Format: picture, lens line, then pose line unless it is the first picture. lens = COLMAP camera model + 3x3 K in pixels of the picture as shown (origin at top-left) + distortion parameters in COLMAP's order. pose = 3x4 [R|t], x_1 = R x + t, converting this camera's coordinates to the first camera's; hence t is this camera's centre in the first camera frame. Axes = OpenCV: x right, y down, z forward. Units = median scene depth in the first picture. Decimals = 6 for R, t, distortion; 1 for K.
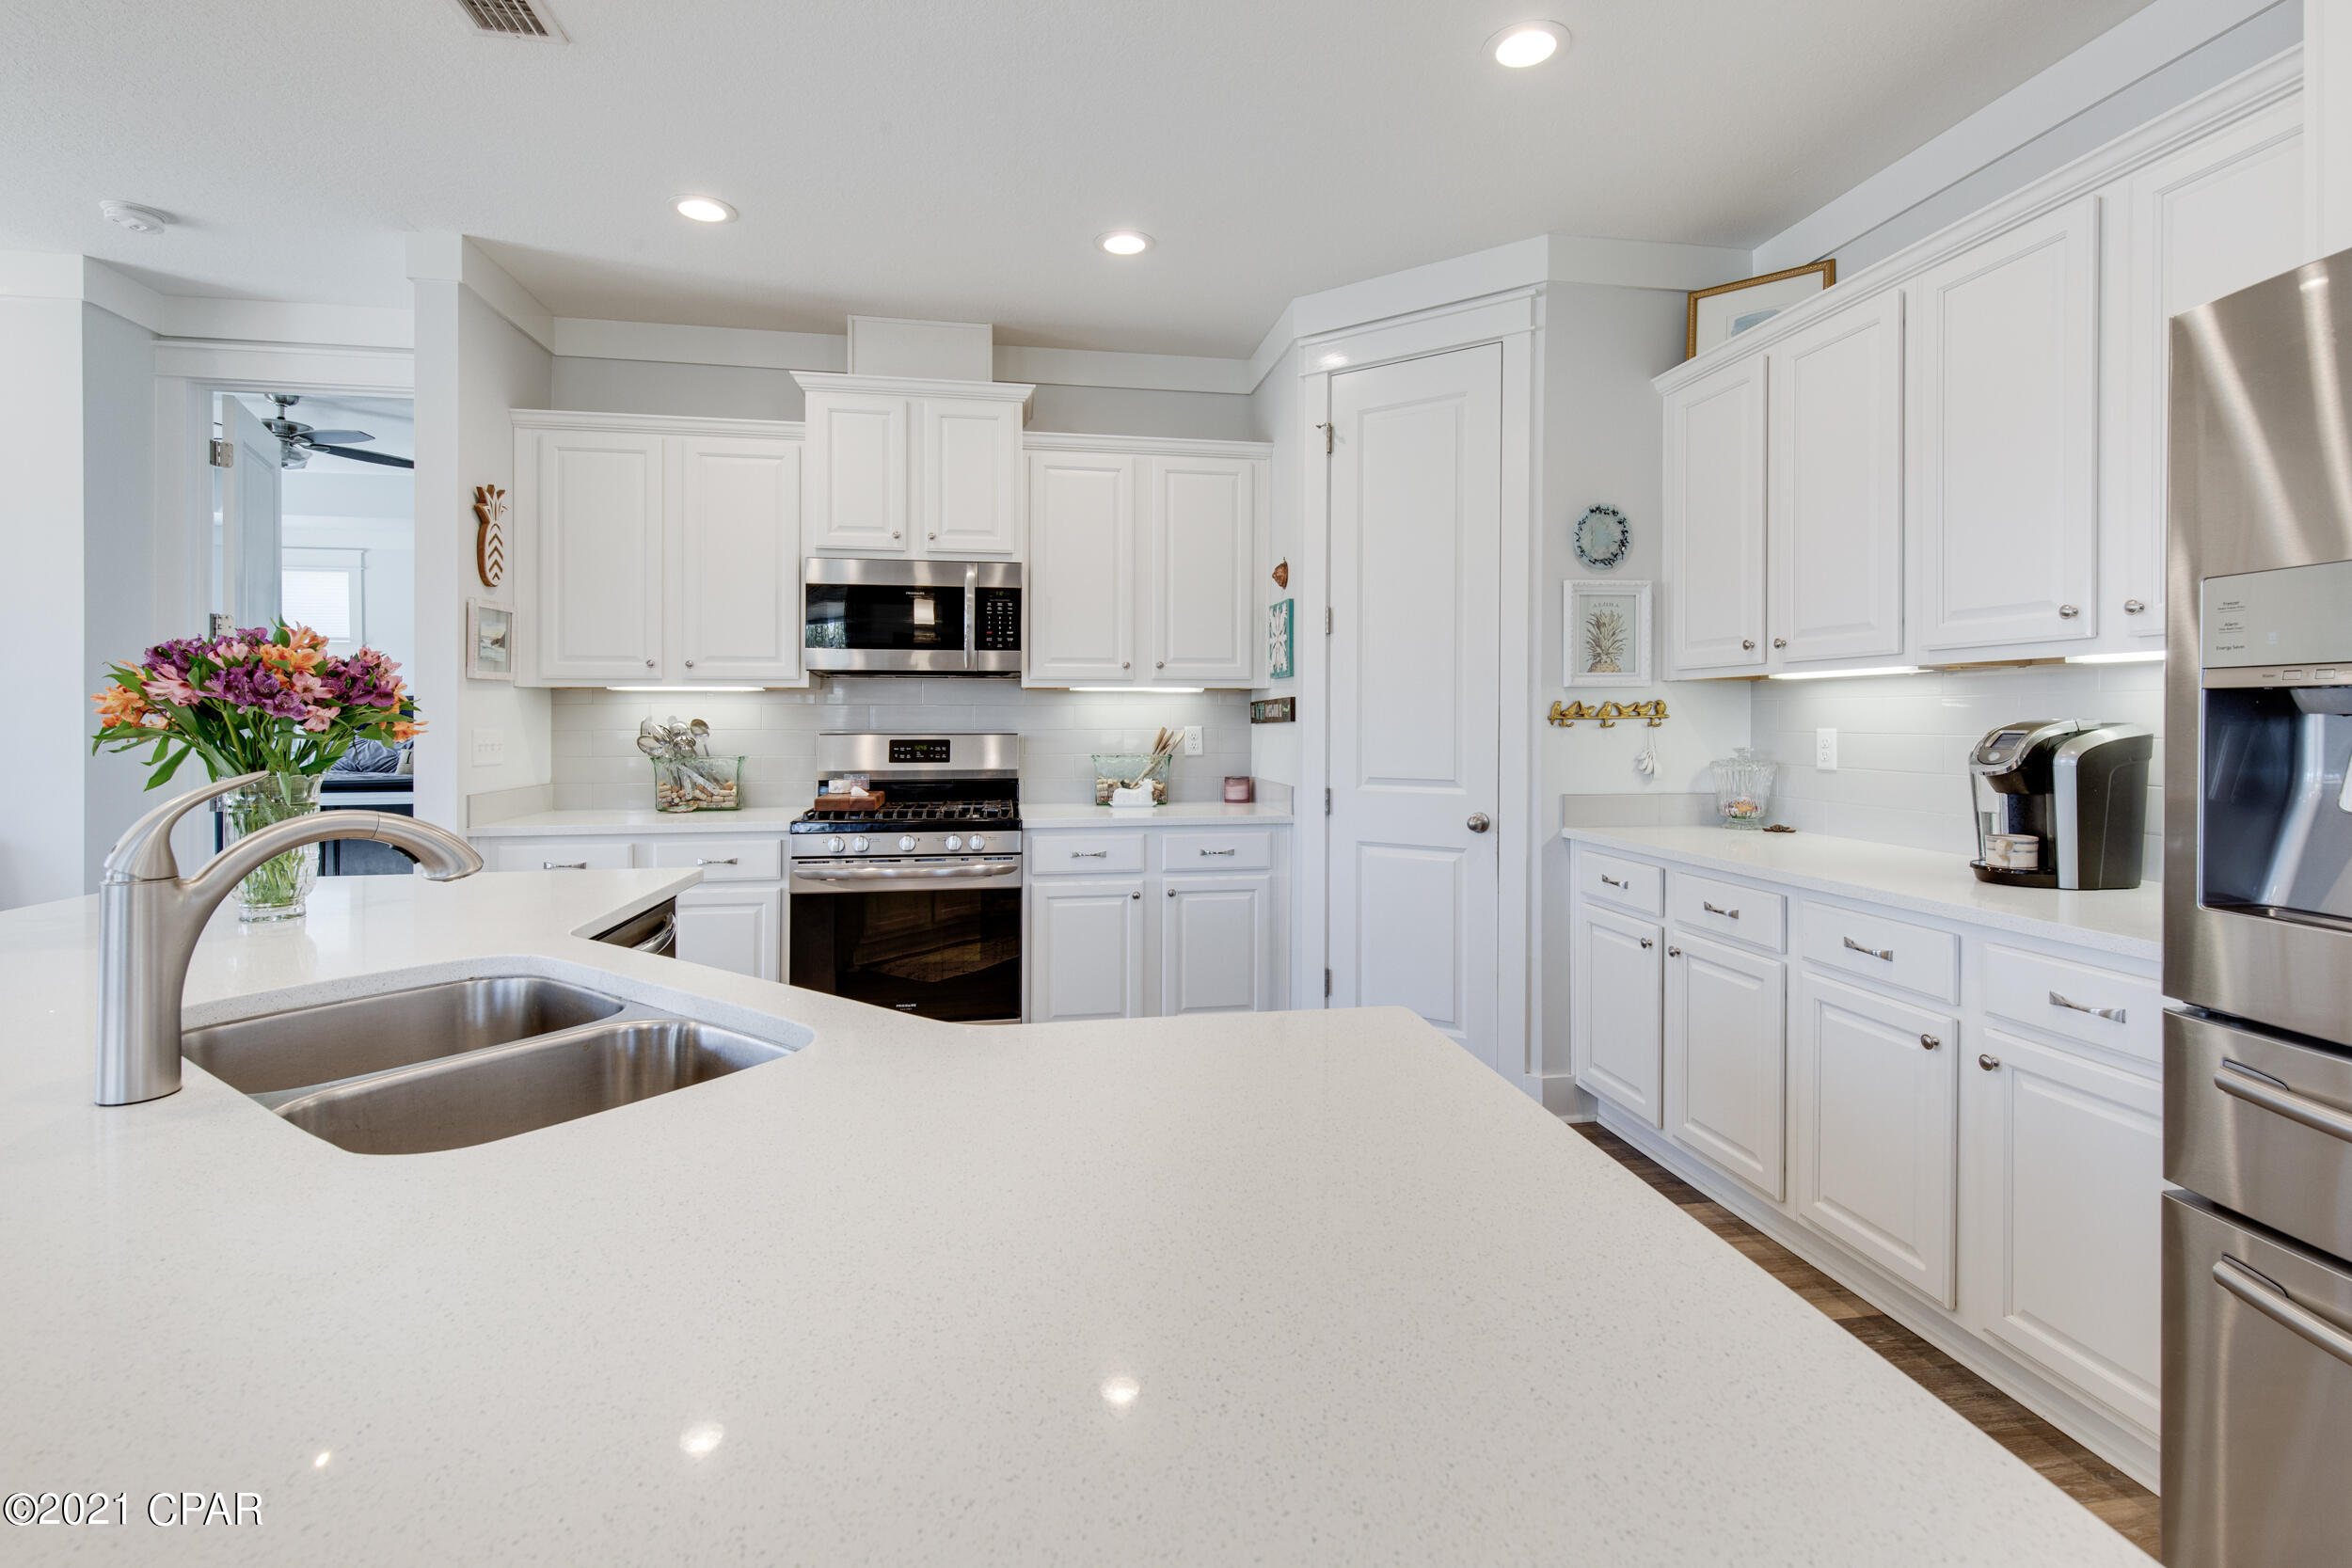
lens RADIAL K [[1081.4, 0, 1182.6], [0, 1081.4, 727.4], [0, 0, 1]] dist [-0.001659, -0.000571]
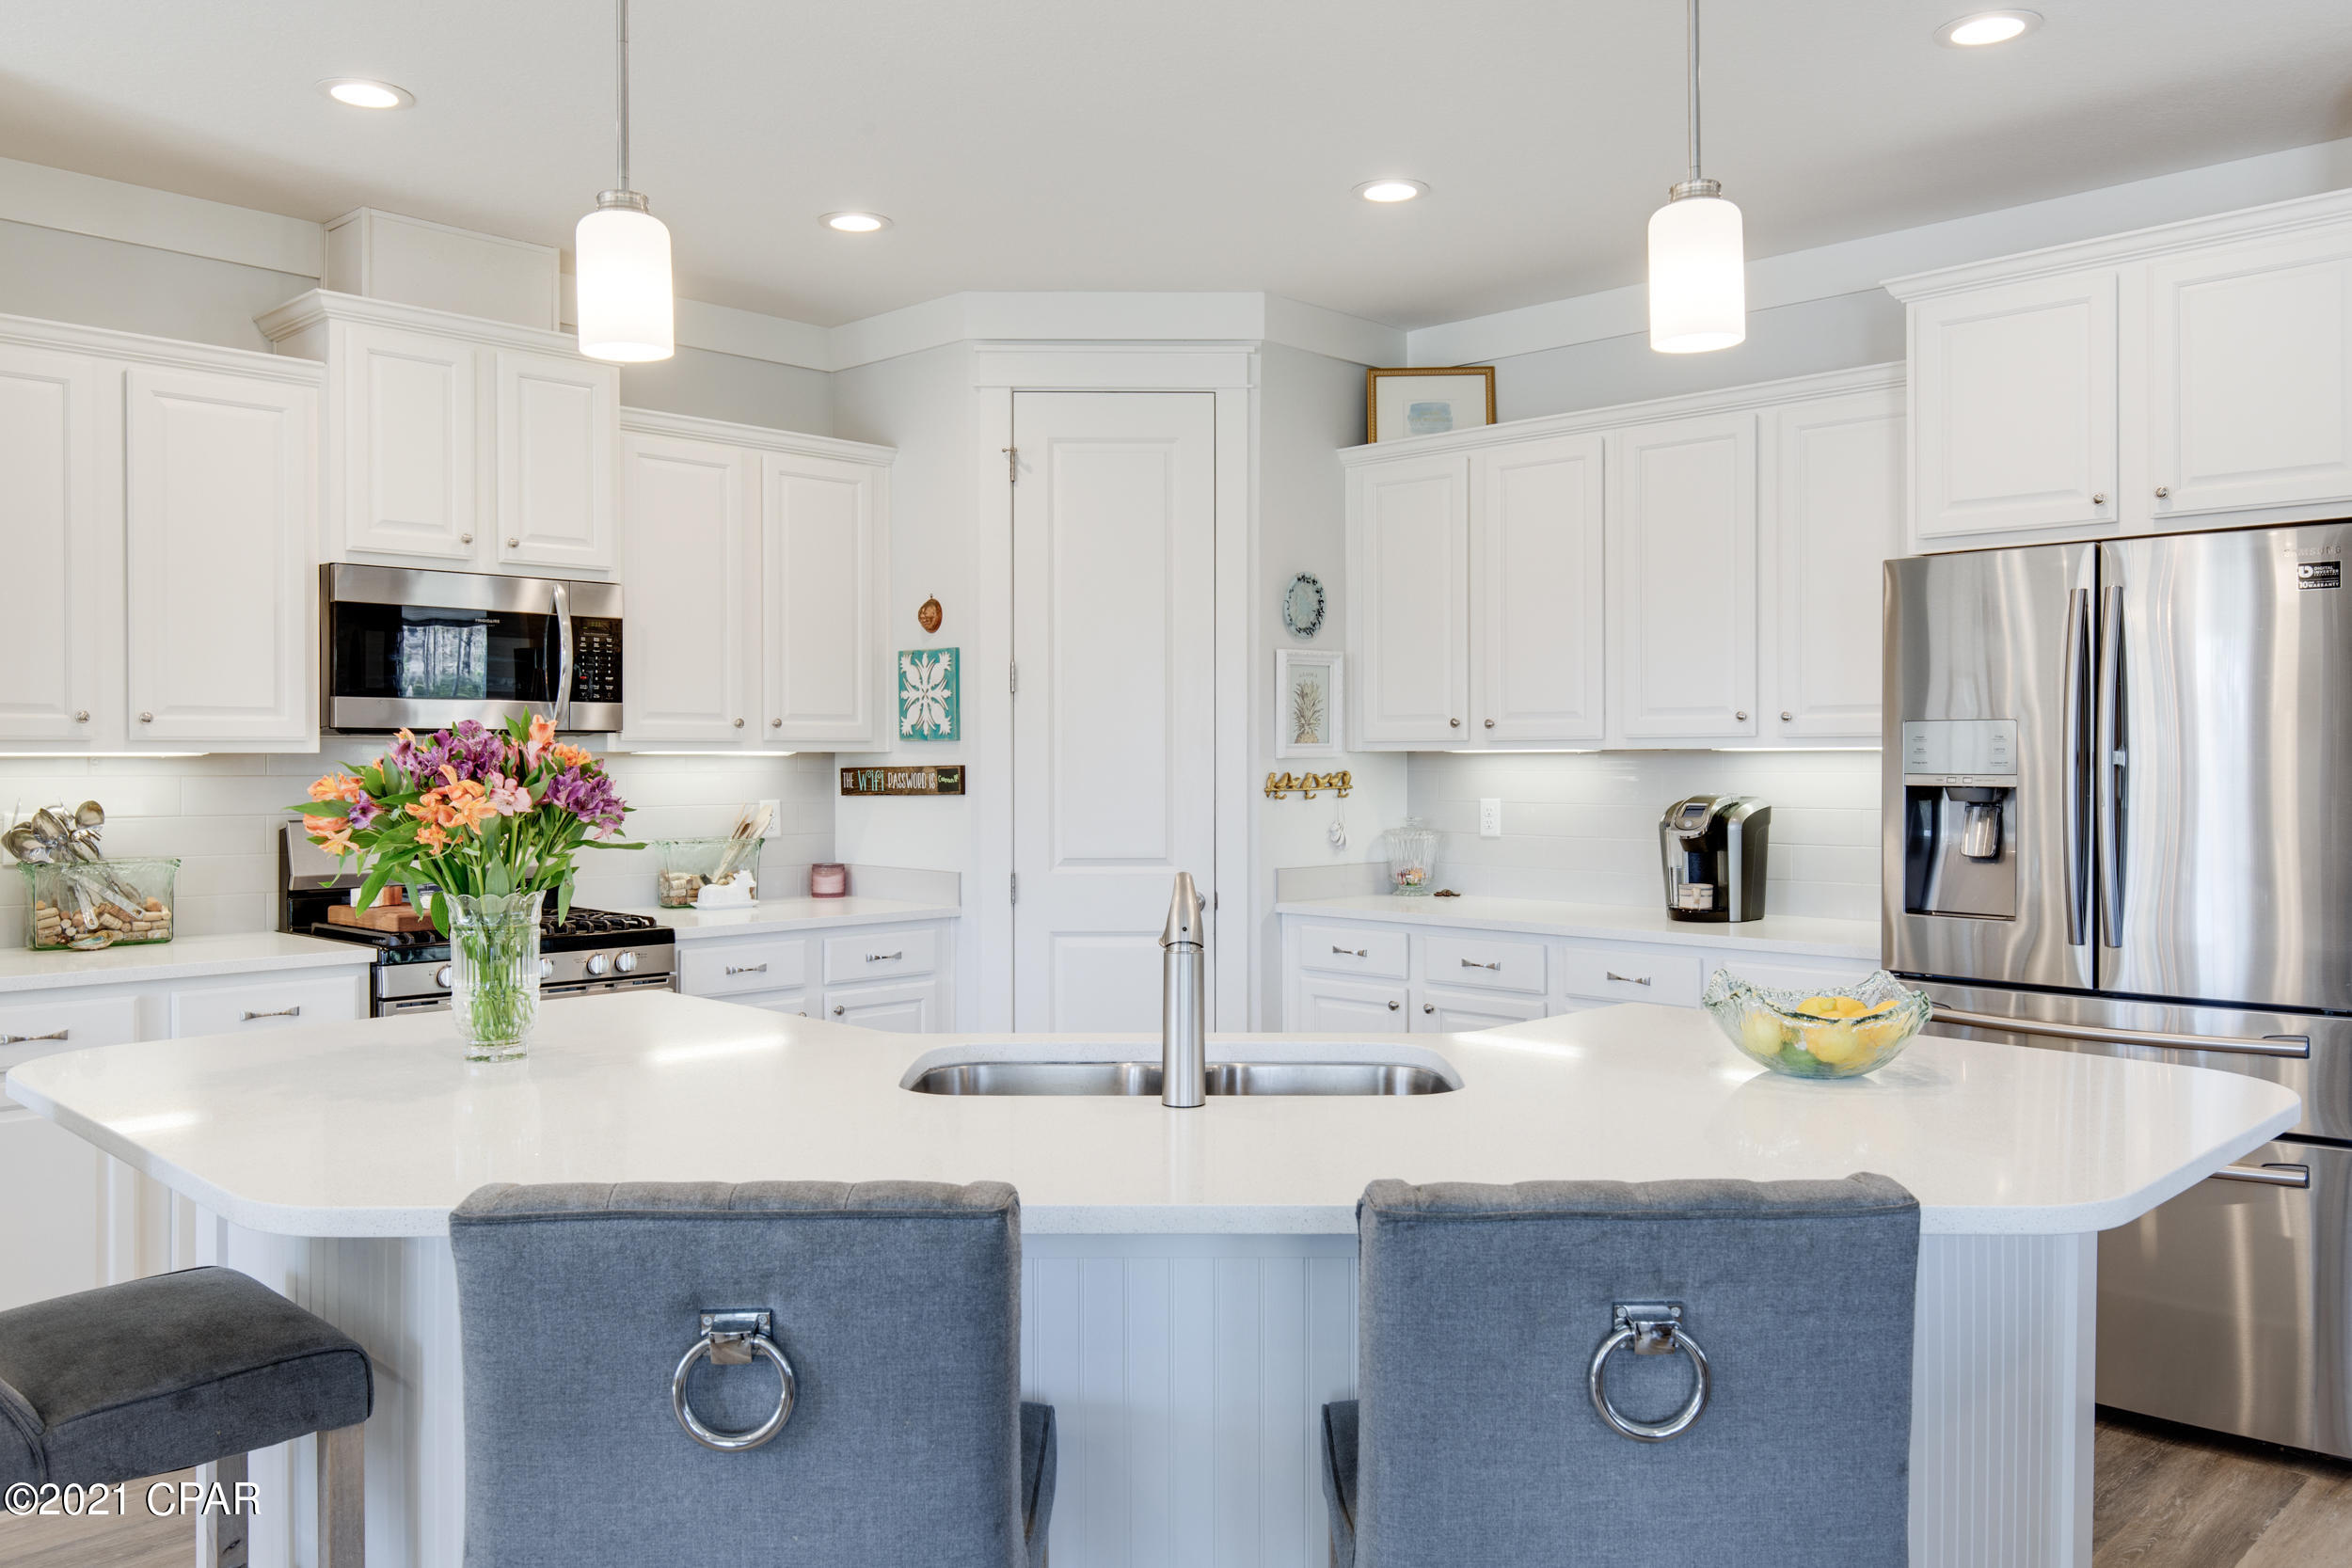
lens RADIAL K [[1772.1, 0, 1177.1], [0, 1772.1, 777.2], [0, 0, 1]] dist [0.001920, -0.001596]
pose [[0.813048, -0.006397, 0.582162, -0.636889], [0.005725, 0.999979, 0.002993, -0.025192], [-0.582169, 0.000899, 0.813067, -0.240845]]
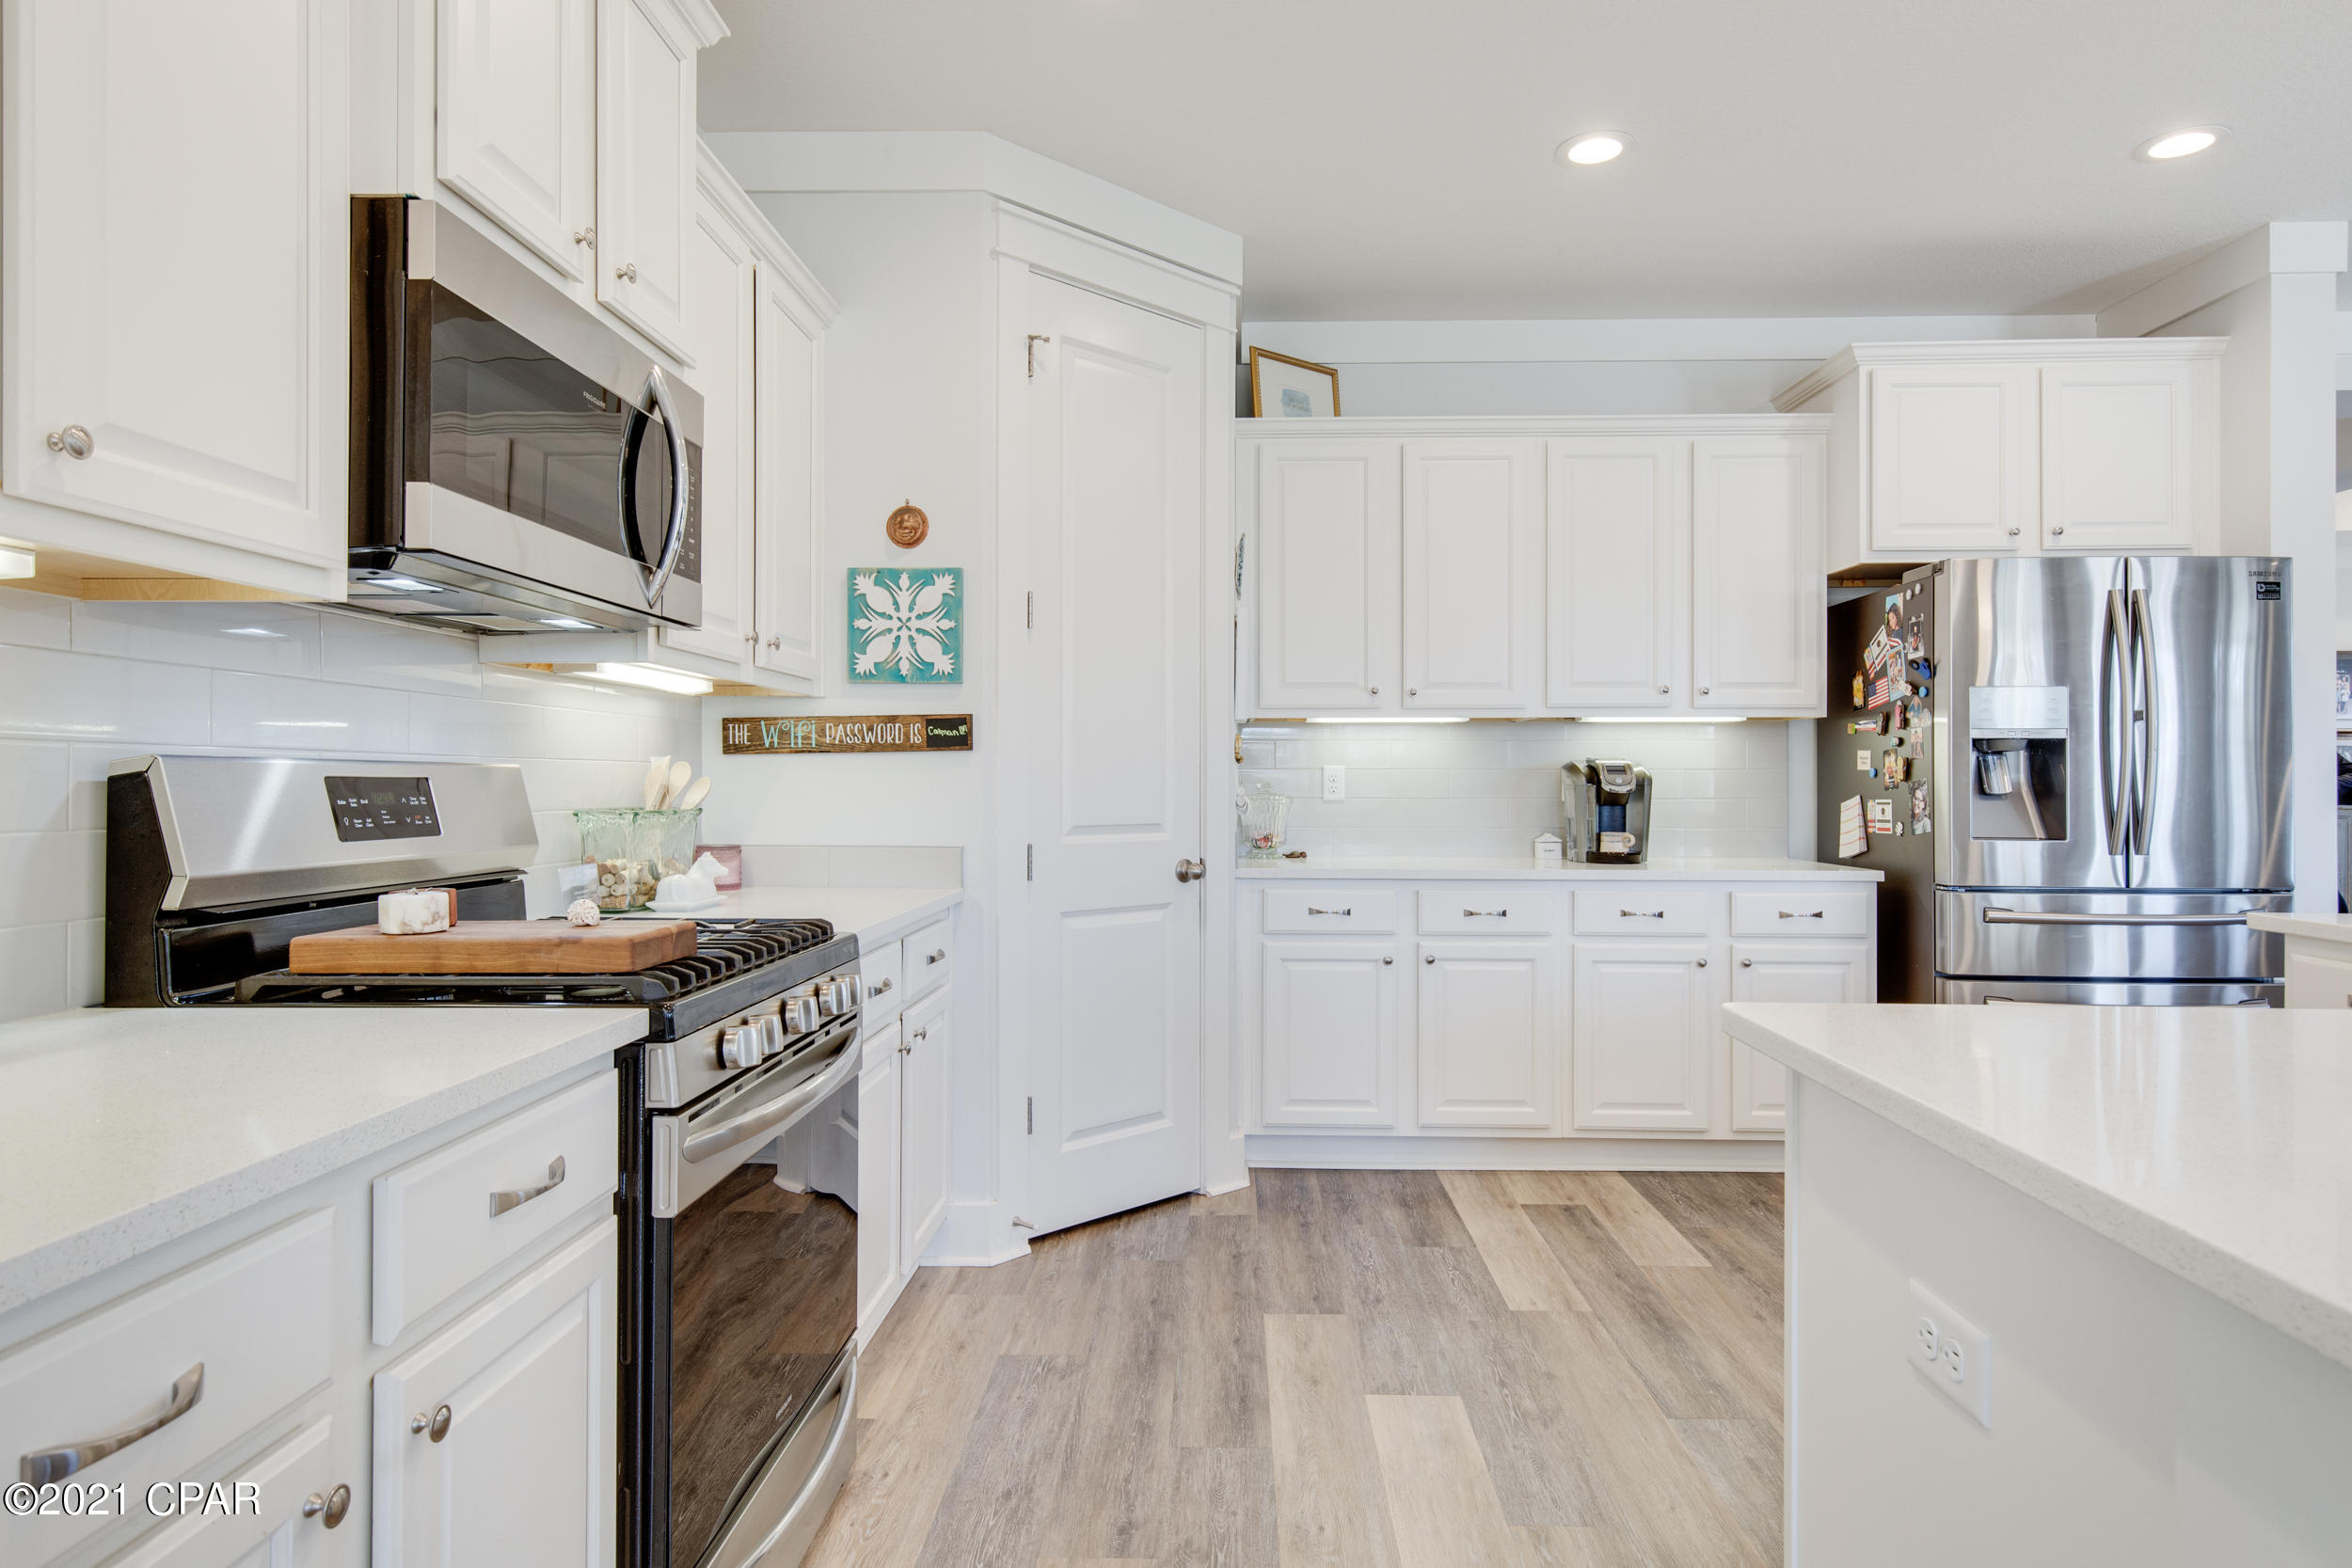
lens RADIAL K [[1299.0, 0, 1172.3], [0, 1299.0, 783.6], [0, 0, 1]] dist [-0.008535, -0.000352]
pose [[0.219222, -0.000769, 0.975675, -0.754468], [0.005583, 0.999984, -0.000466, 0.018795], [-0.975659, 0.005550, 0.219223, 0.791155]]
